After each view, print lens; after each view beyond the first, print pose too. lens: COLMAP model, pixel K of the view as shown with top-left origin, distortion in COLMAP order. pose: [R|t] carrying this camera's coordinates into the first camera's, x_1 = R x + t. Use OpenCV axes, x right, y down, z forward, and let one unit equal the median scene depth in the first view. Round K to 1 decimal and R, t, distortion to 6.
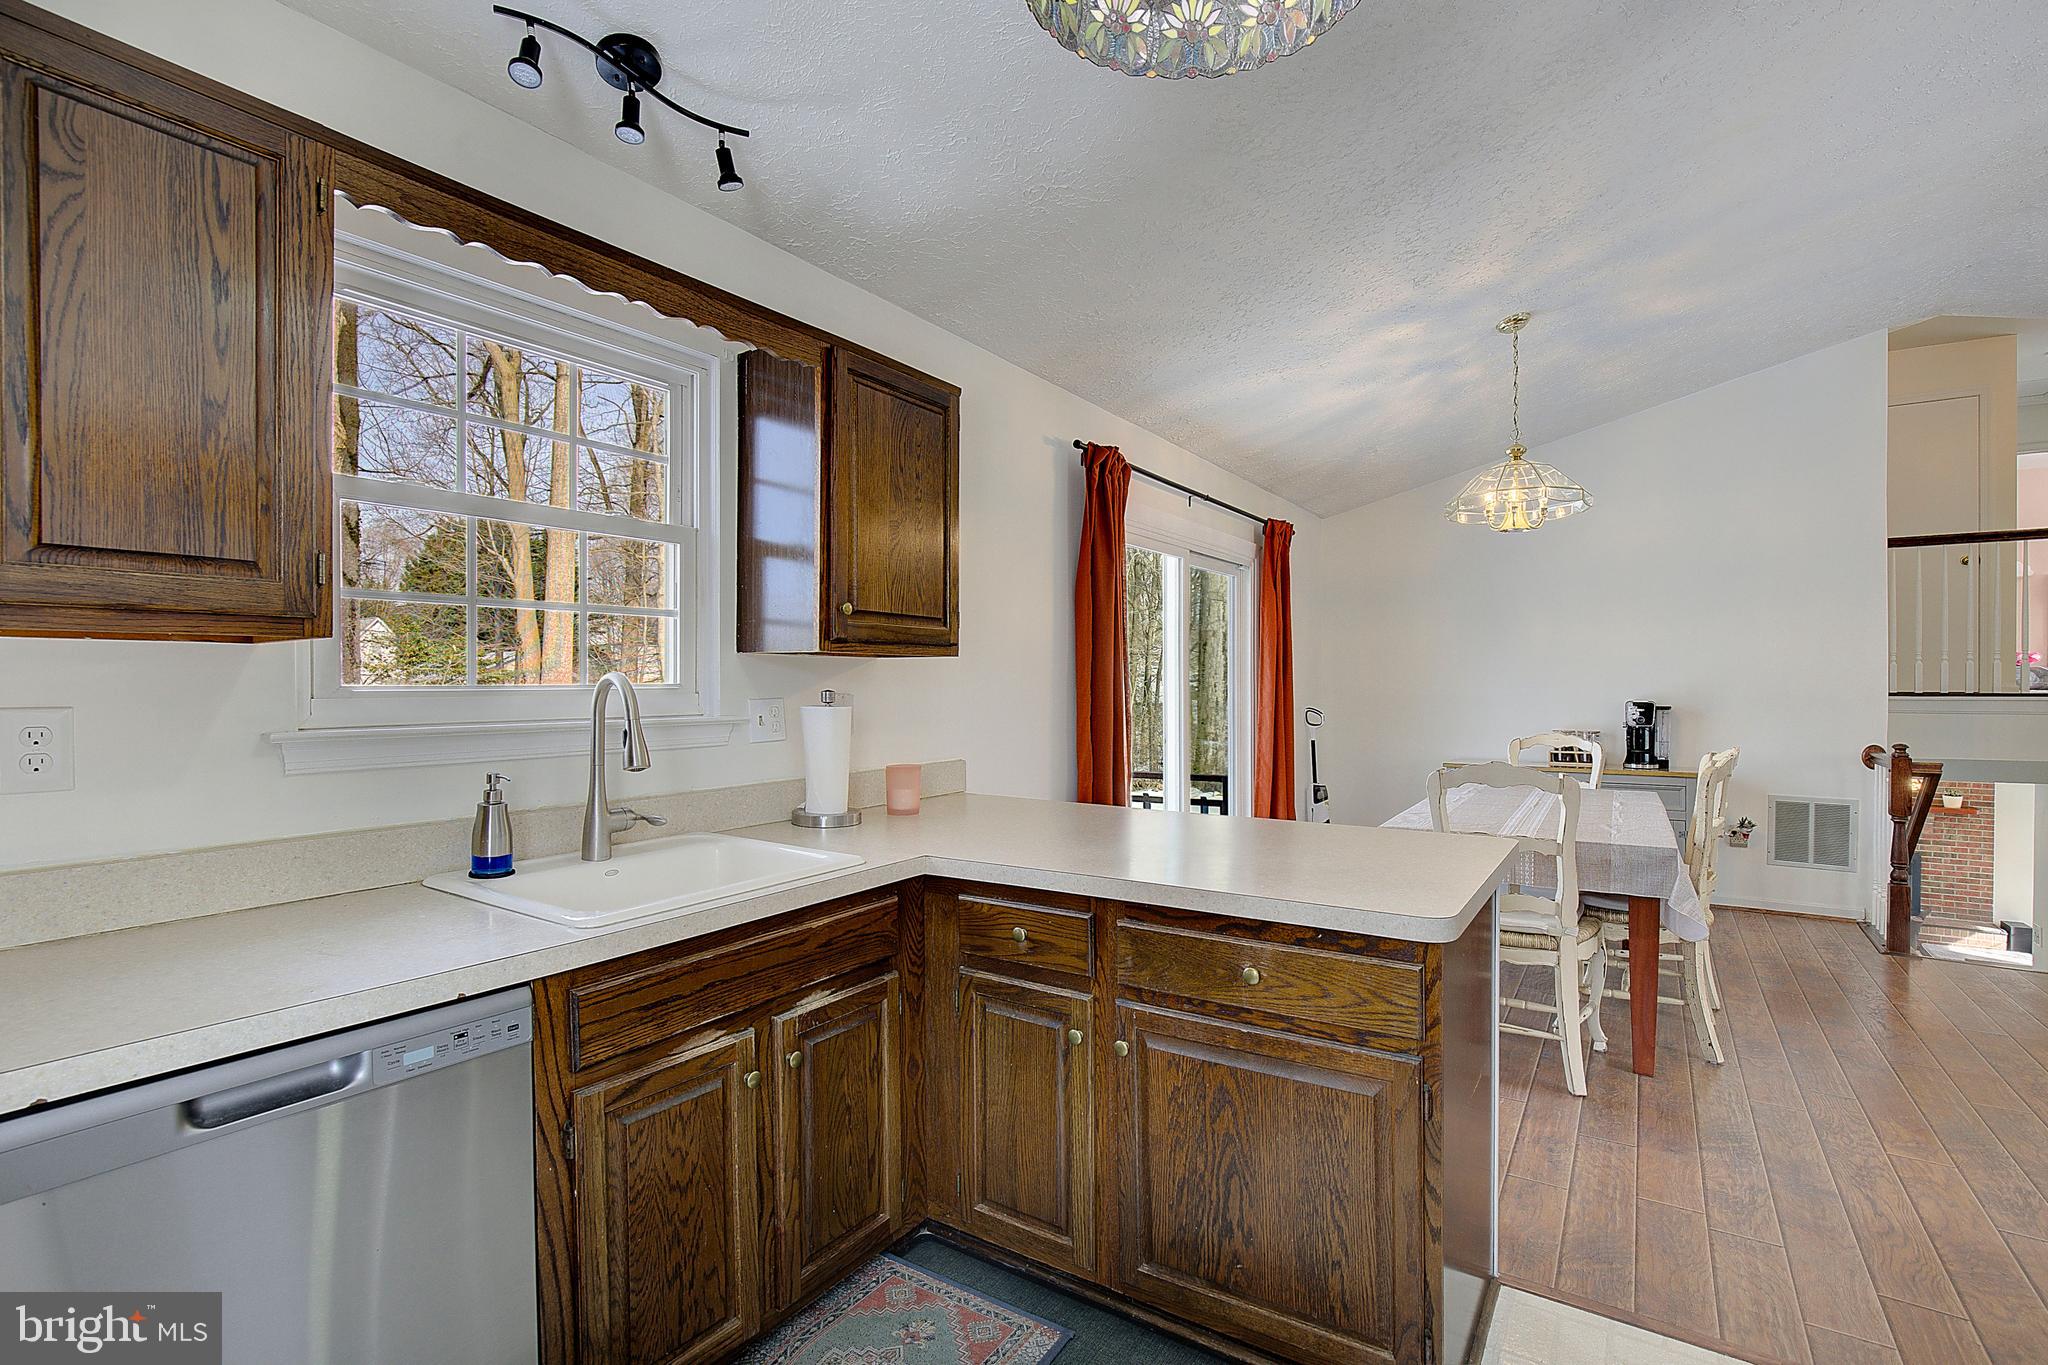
lens RADIAL K [[958.1, 0, 1056.9], [0, 958.1, 681.7], [0, 0, 1]] dist [-0.018438, 0.004169]
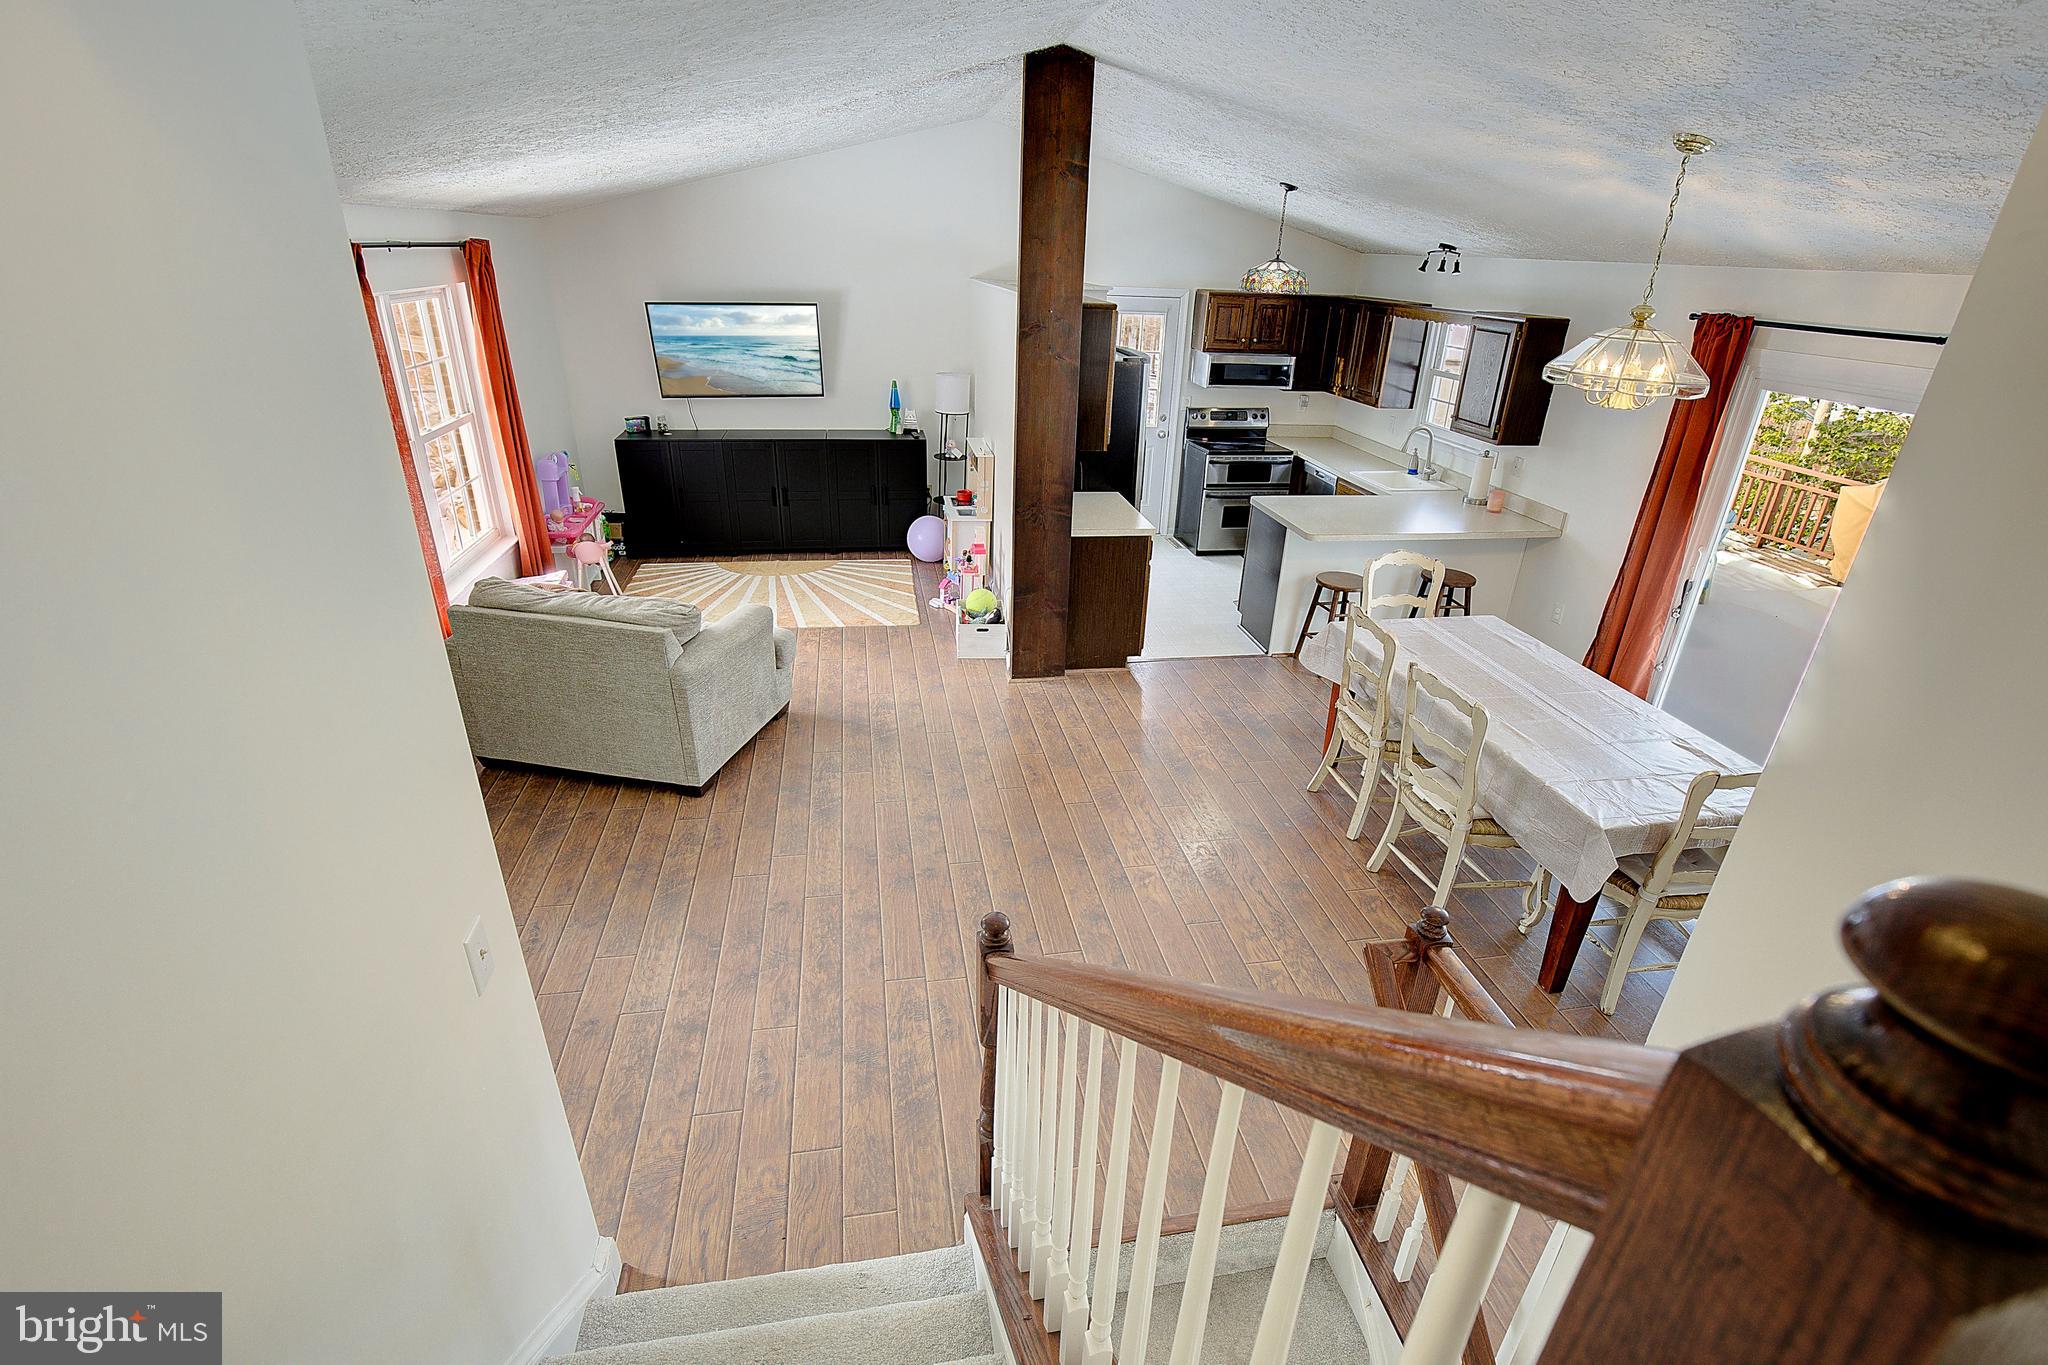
lens RADIAL K [[958.1, 0, 1025.3], [0, 958.1, 680.8], [0, 0, 1]] dist [-0.018438, 0.004169]
pose [[-0.743533, 0.252703, -0.619112, 1.598386], [-0.032888, 0.910906, 0.411302, -0.287901], [0.667890, 0.326178, -0.668977, 1.379878]]
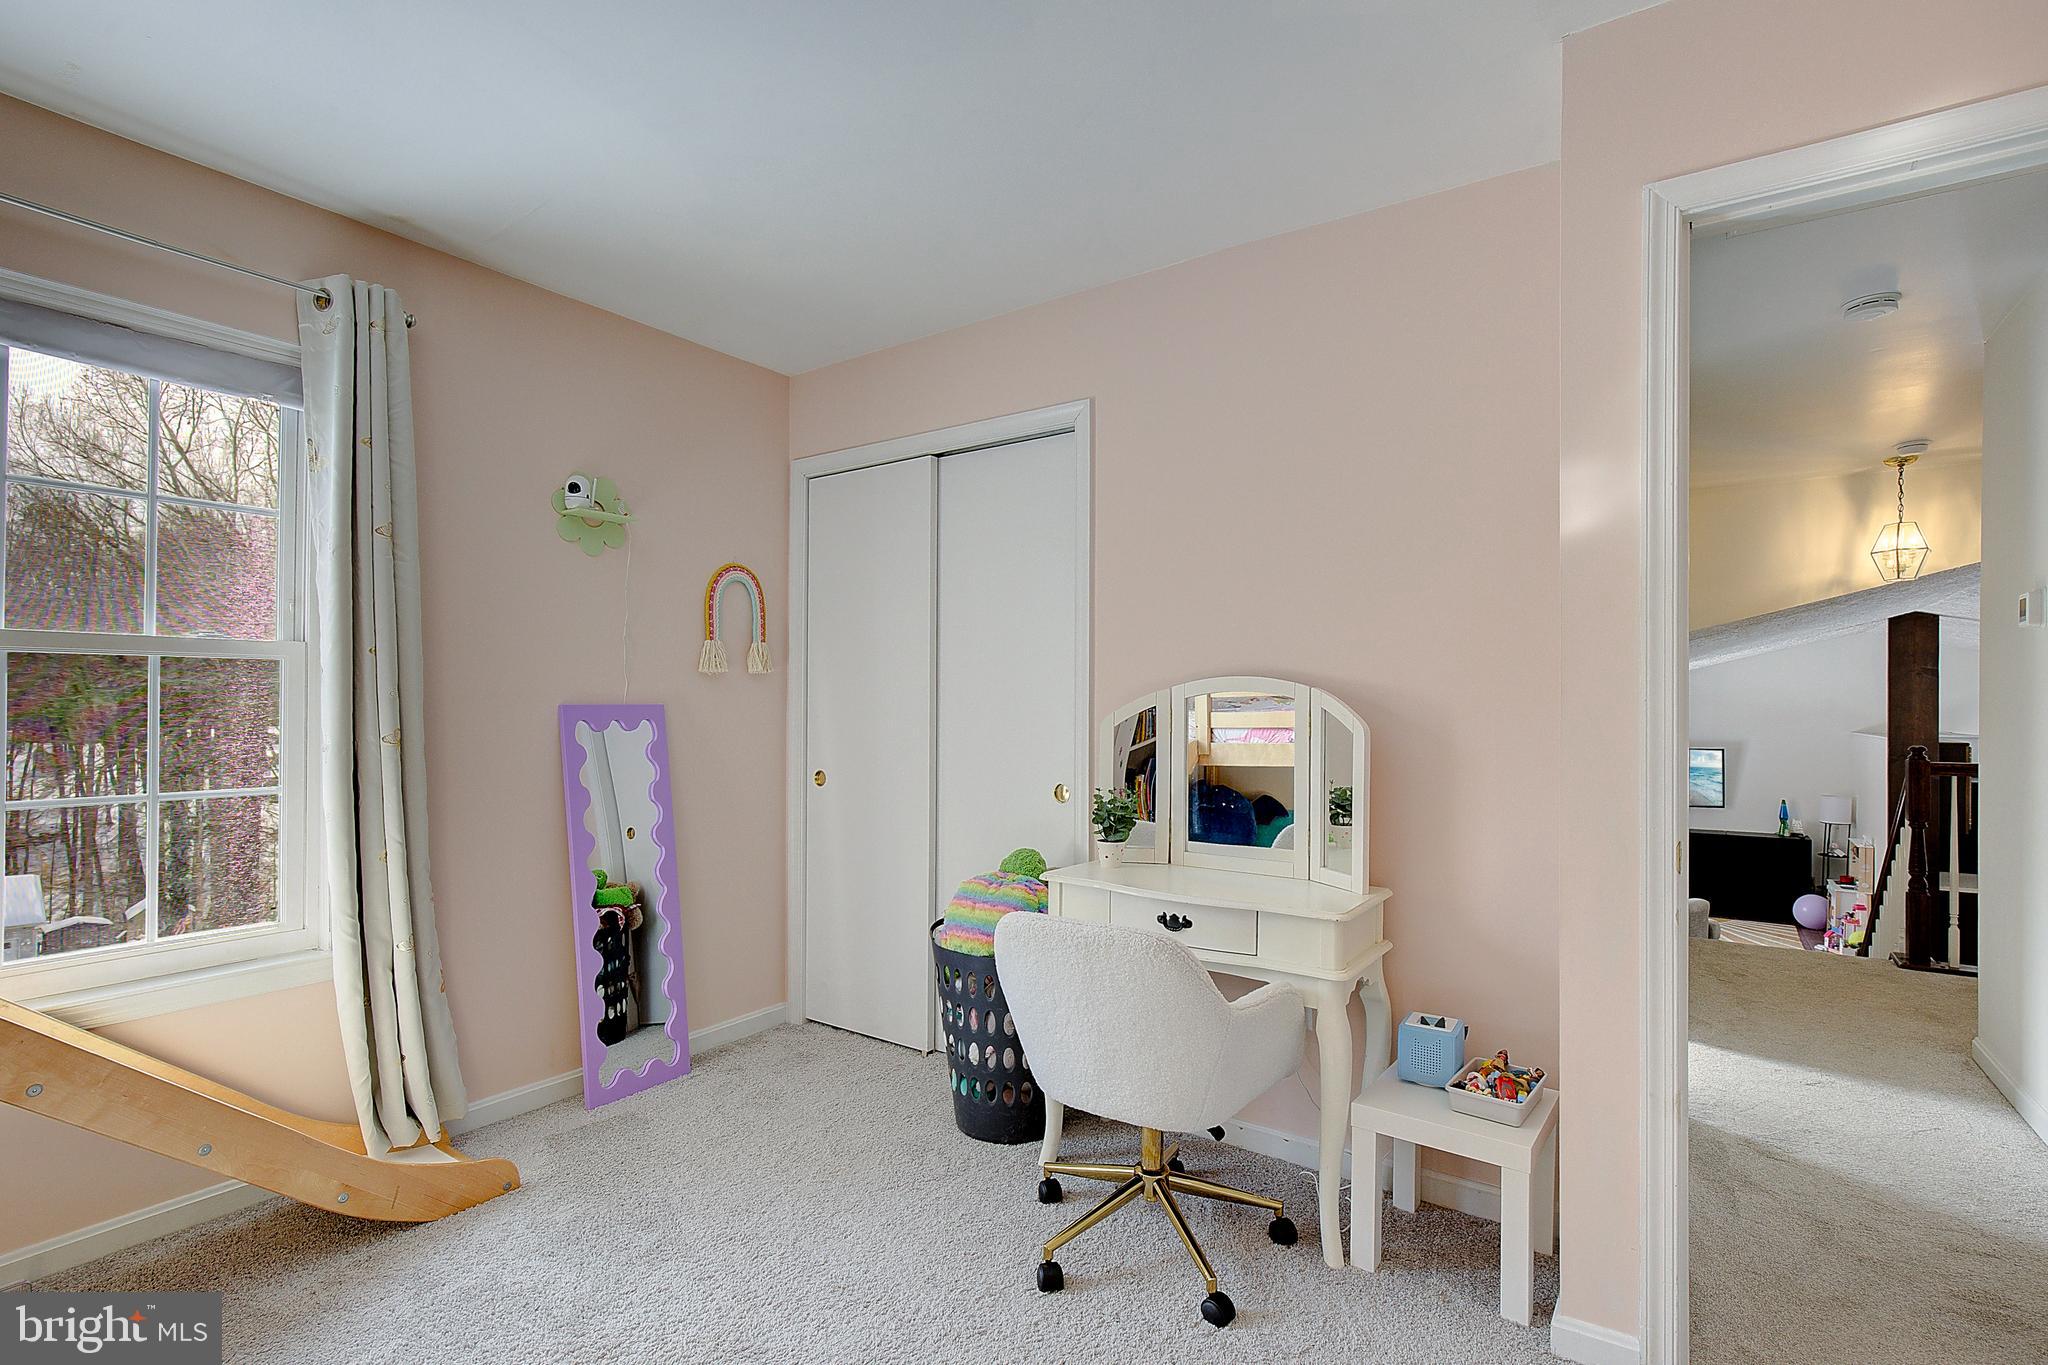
lens RADIAL K [[958.1, 0, 1056.6], [0, 958.1, 714.5], [0, 0, 1]] dist [-0.018438, 0.004169]
pose [[-0.999844, -0.004004, 0.017229, 2.548325], [-0.003840, 0.999947, 0.009505, -0.300604], [-0.017267, 0.009437, -0.999806, 2.546022]]
